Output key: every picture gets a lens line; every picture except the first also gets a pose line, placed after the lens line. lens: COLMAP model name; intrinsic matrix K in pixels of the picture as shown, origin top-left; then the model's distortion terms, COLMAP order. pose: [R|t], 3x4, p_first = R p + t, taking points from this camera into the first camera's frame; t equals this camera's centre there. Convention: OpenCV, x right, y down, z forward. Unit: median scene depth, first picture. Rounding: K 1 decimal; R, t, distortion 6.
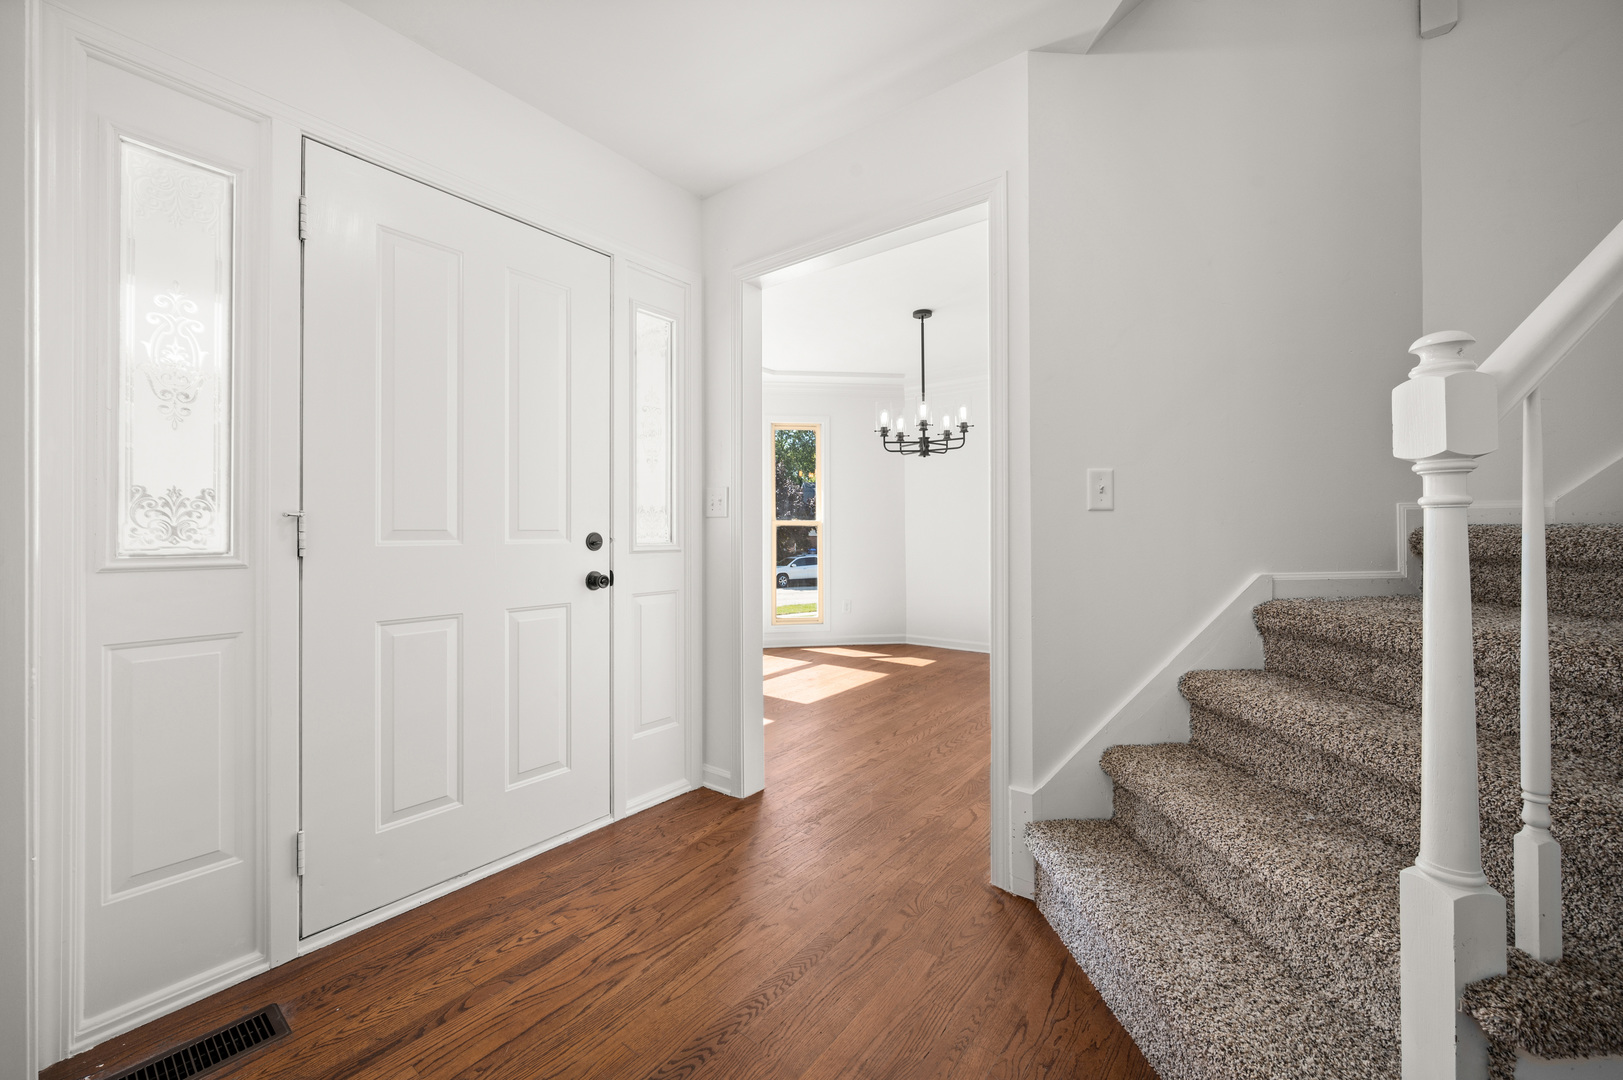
lens RADIAL K [[625.7, 0, 804.7], [0, 625.7, 532.2], [0, 0, 1]] dist [-0.000264, 0.000007]
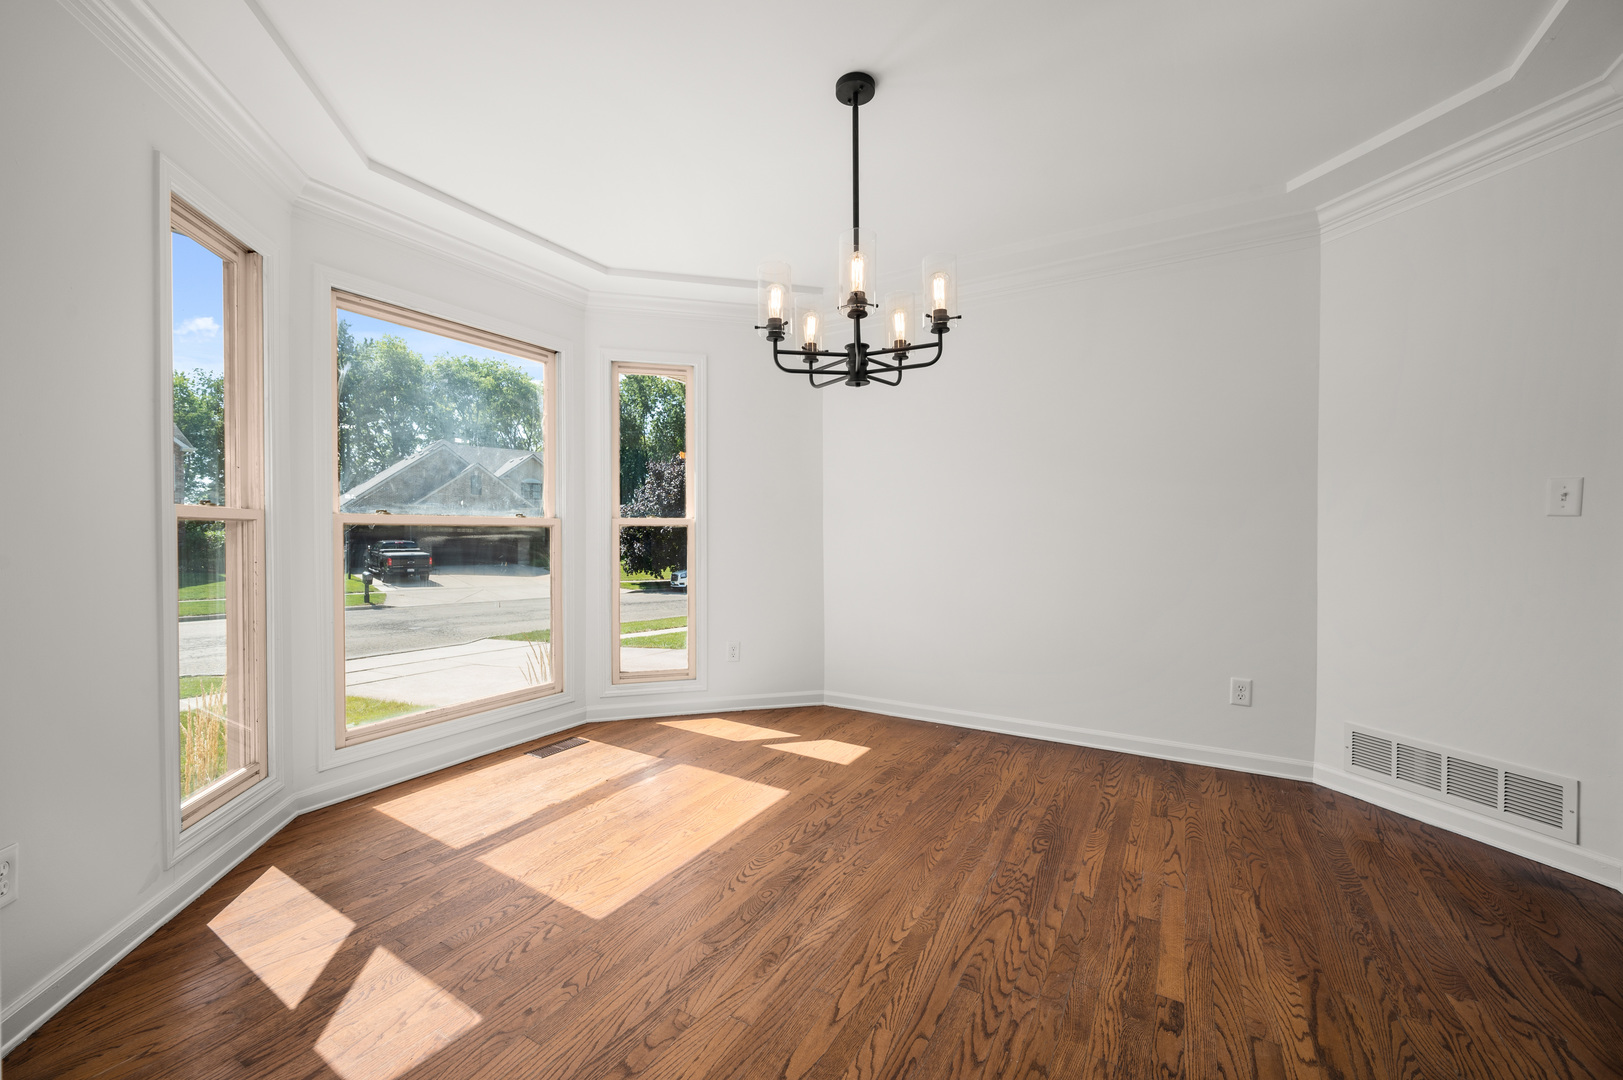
lens RADIAL K [[625.7, 0, 809.6], [0, 625.7, 540.5], [0, 0, 1]] dist [-0.000264, 0.000007]
pose [[0.991512, 0.004531, 0.129937, 0.091197], [-0.005613, 0.999953, 0.007964, -0.003717], [-0.129895, -0.008626, 0.991490, 0.518693]]
